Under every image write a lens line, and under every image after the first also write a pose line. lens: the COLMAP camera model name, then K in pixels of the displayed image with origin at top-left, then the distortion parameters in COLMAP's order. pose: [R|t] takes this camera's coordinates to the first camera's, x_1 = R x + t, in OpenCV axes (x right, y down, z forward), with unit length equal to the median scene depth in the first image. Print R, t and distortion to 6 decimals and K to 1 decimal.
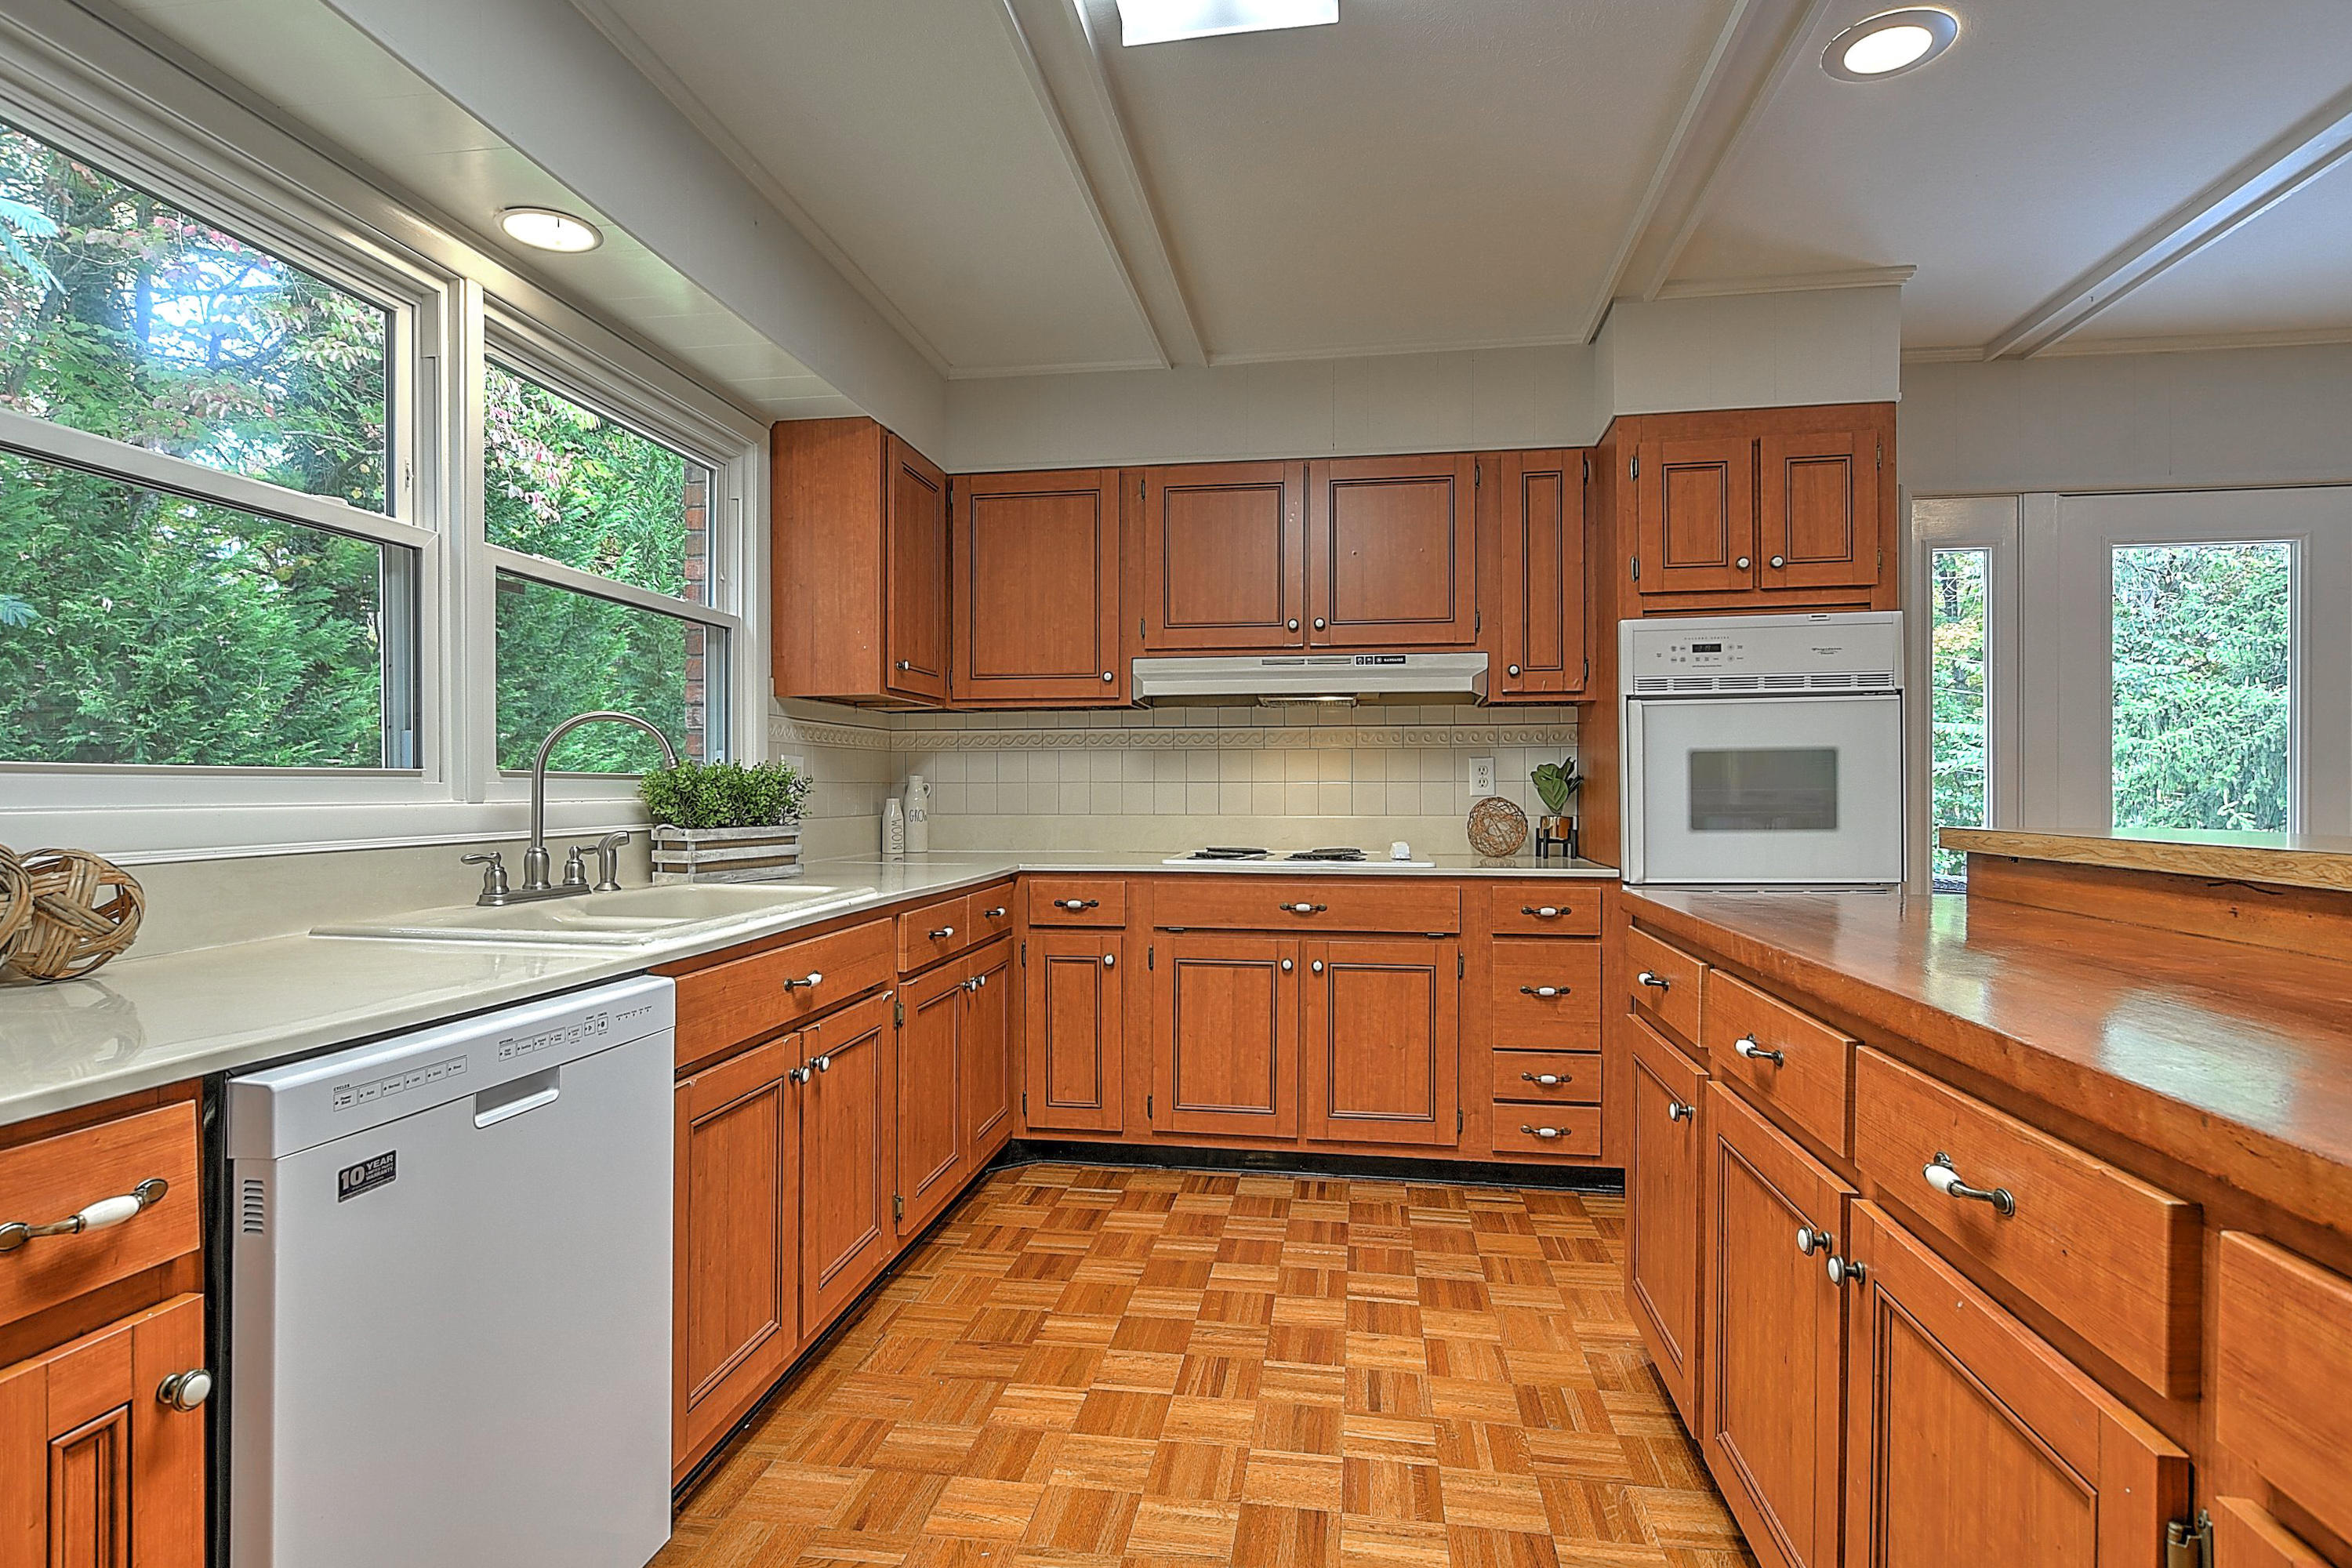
lens RADIAL K [[1225.1, 0, 1183.4], [0, 1225.1, 790.7], [0, 0, 1]] dist [-0.017068, 0.009152]
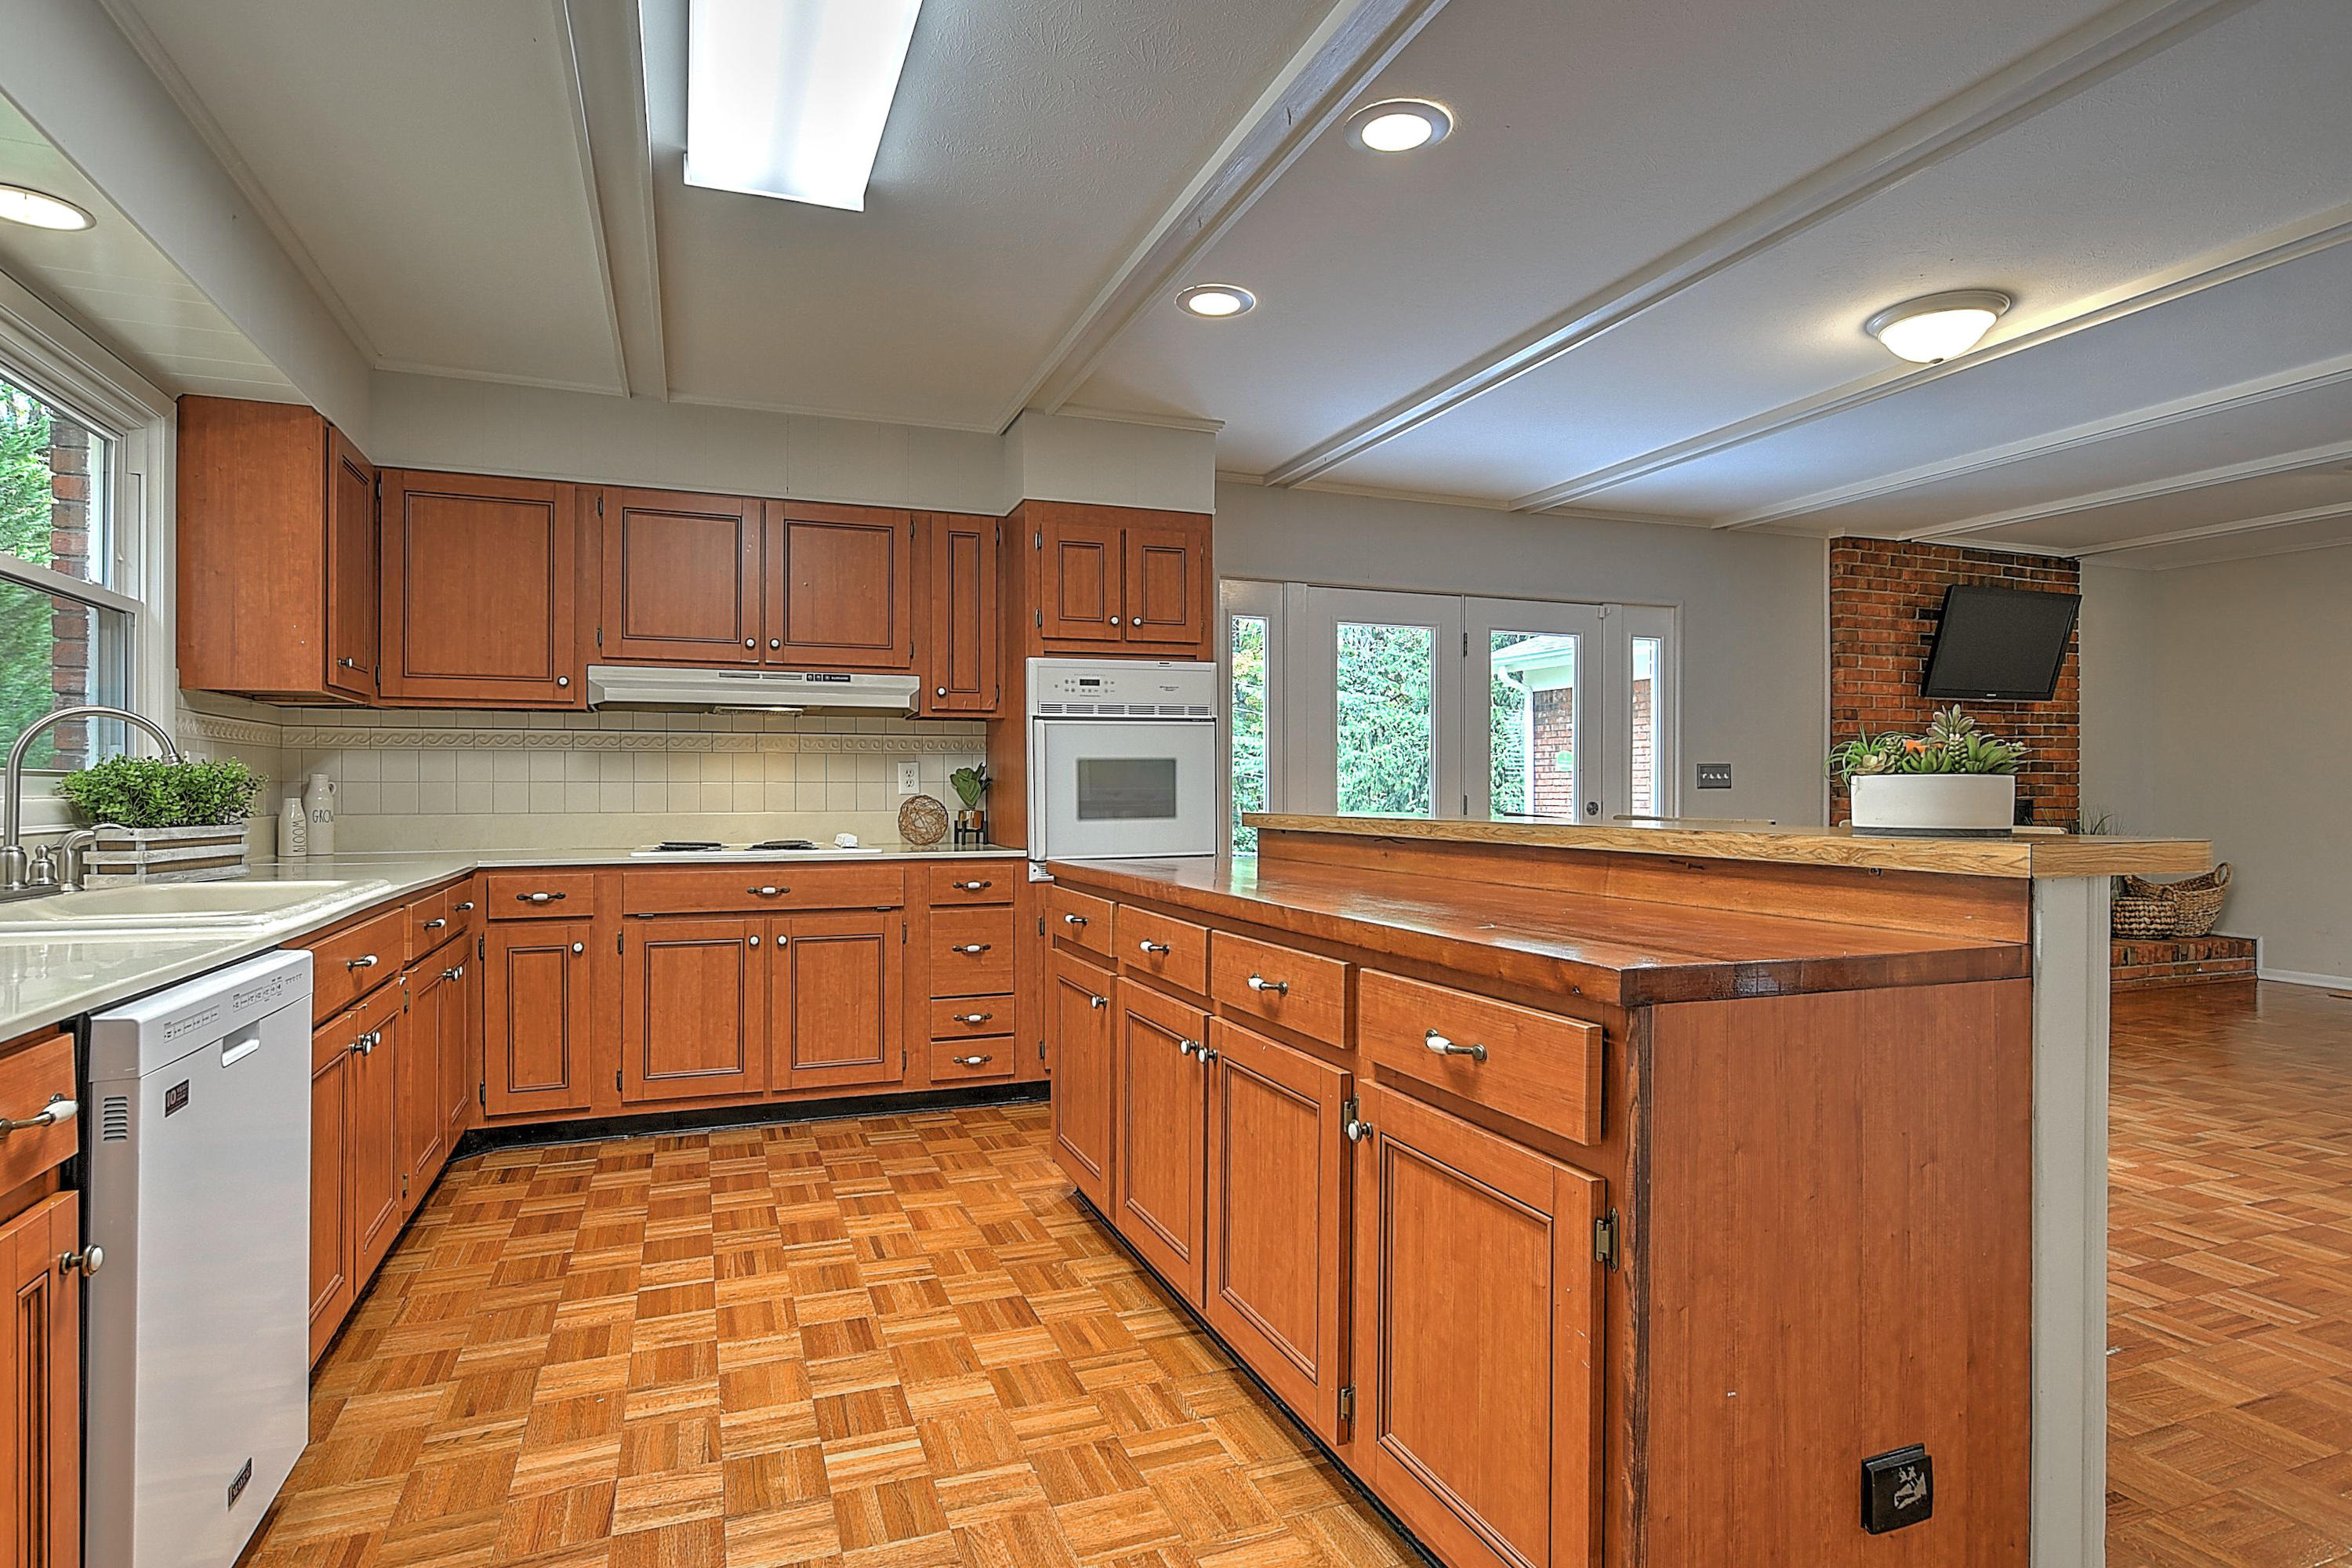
lens RADIAL K [[1225.1, 0, 1183.4], [0, 1225.1, 790.7], [0, 0, 1]] dist [-0.017068, 0.009152]
pose [[0.867136, -0.000050, 0.498071, -0.137715], [0.000857, 0.999999, -0.001391, 0.003156], [-0.498070, 0.001633, 0.867135, -0.194832]]
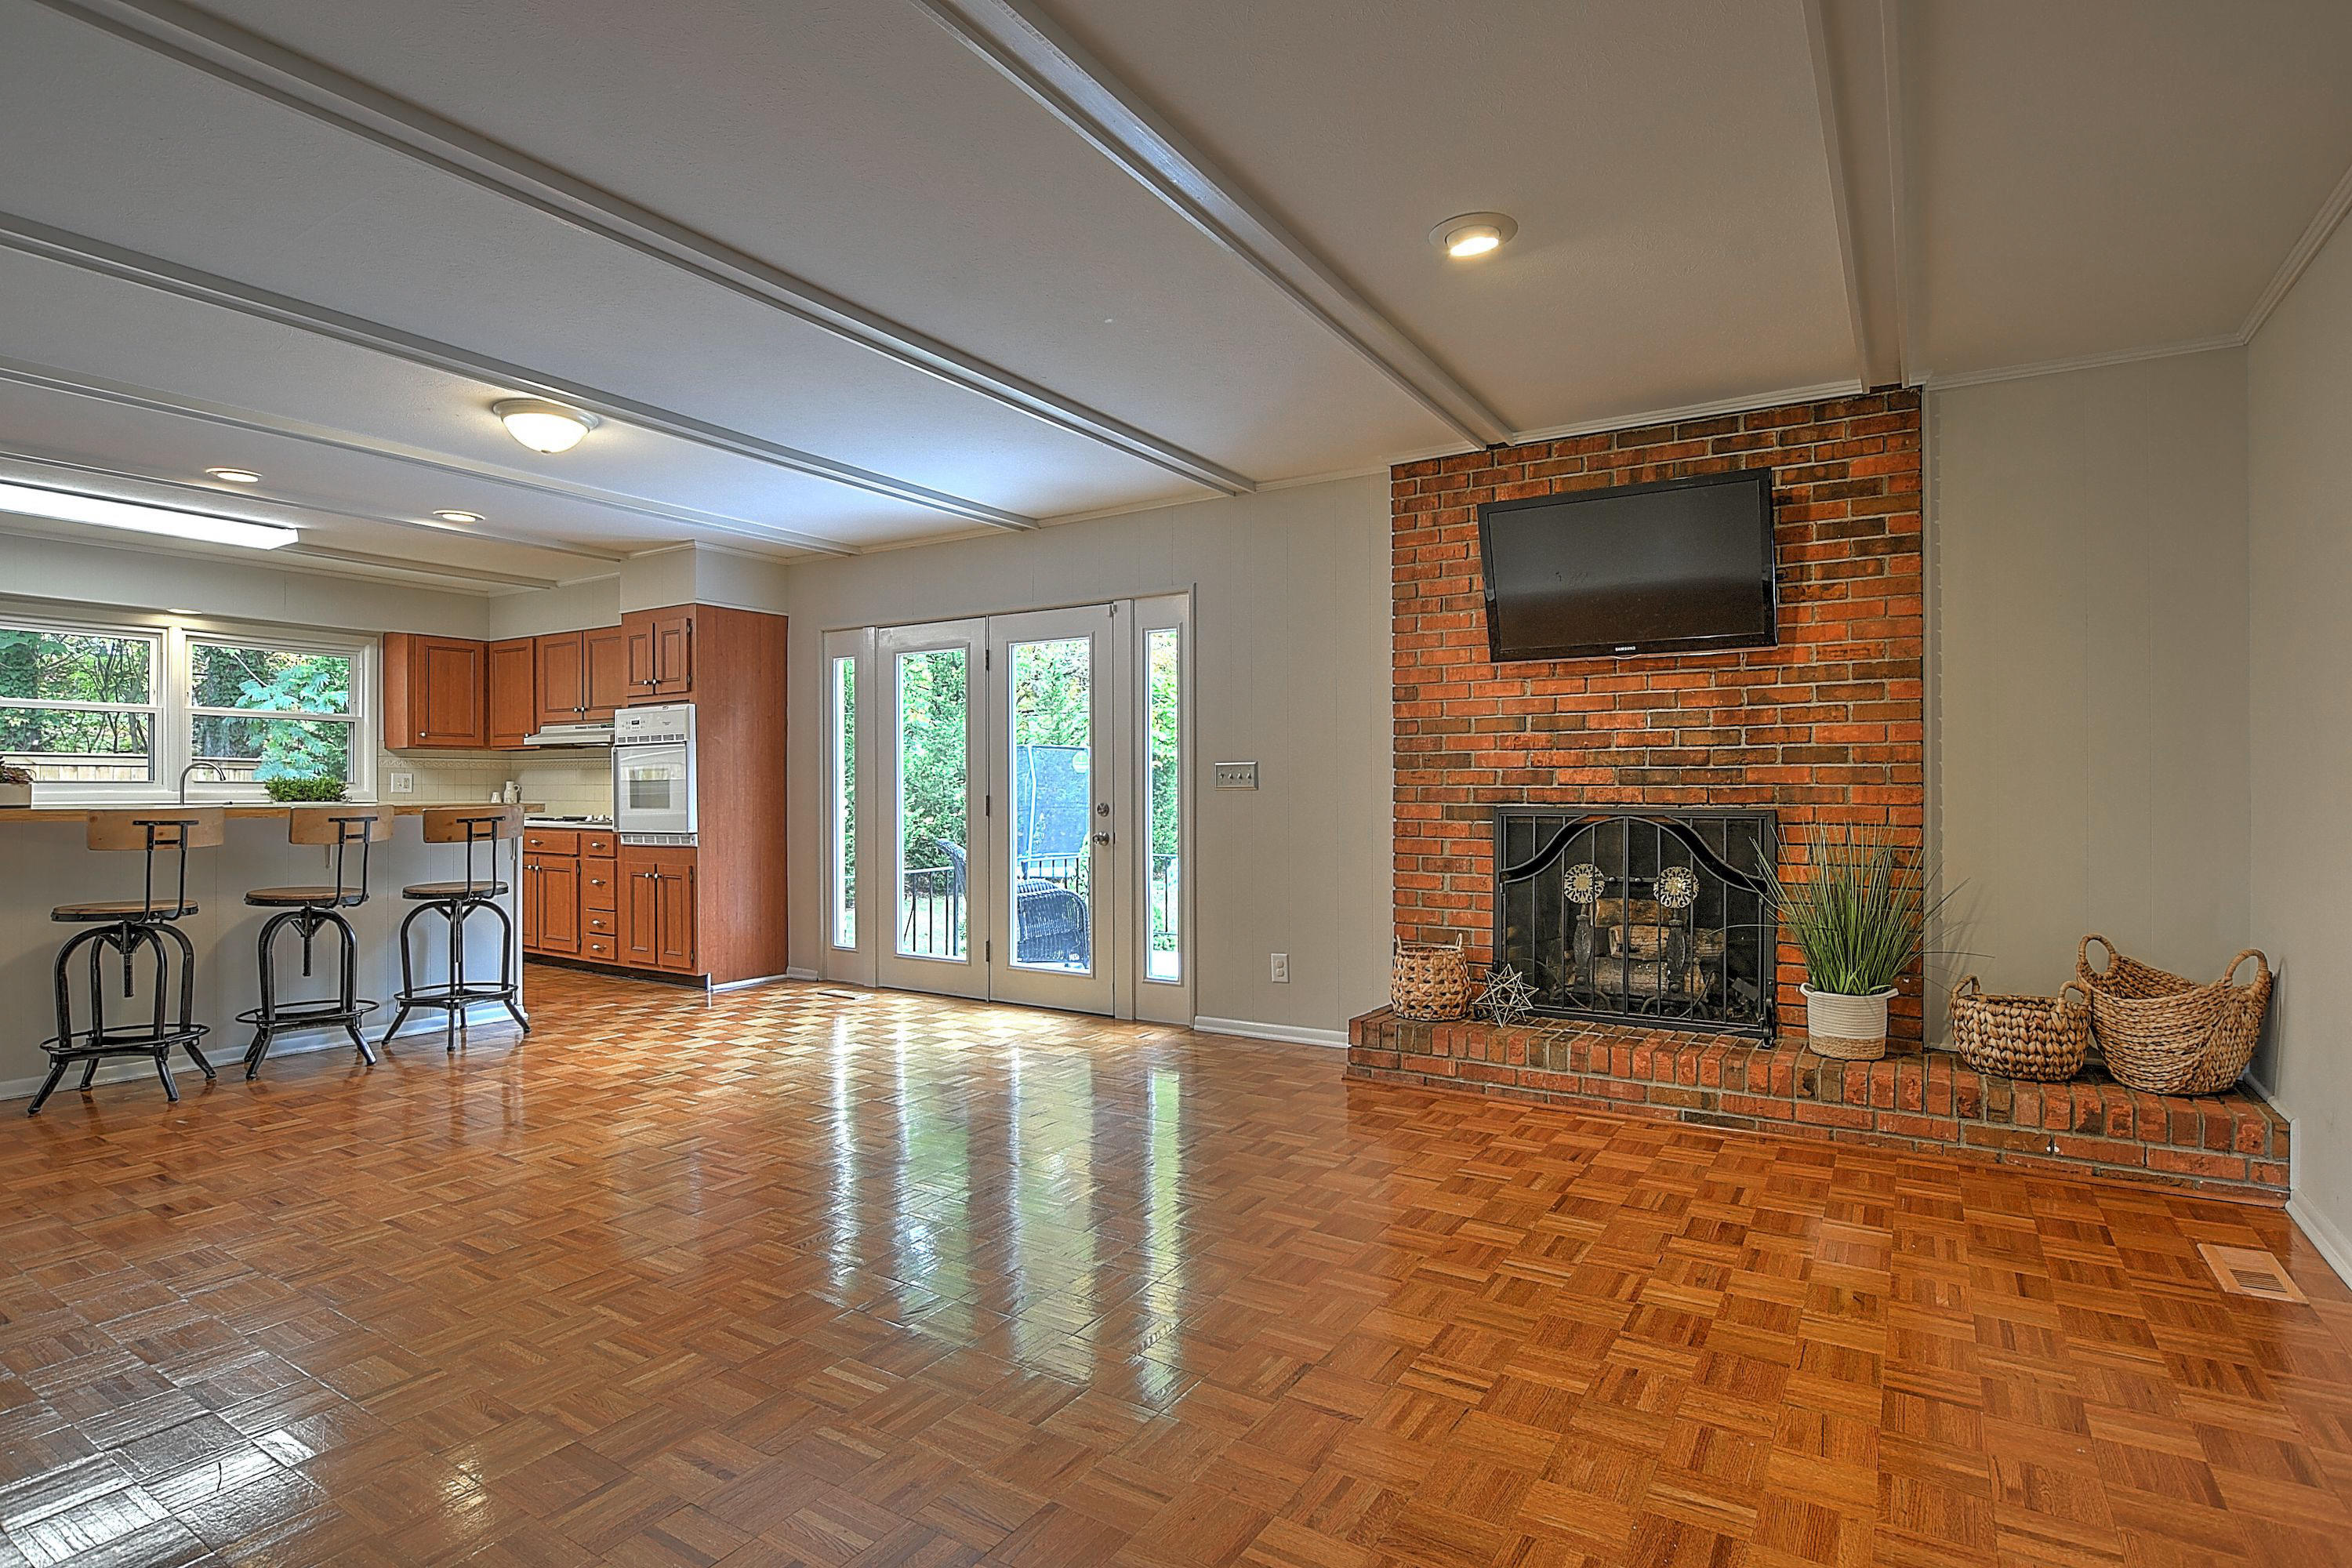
lens RADIAL K [[1225.1, 0, 1183.4], [0, 1225.1, 790.7], [0, 0, 1]] dist [-0.017068, 0.009152]
pose [[0.911501, 0.002273, -0.411292, 2.039735], [0.000772, 0.999974, 0.007236, -0.011251], [0.411297, -0.006913, 0.911475, -0.516015]]
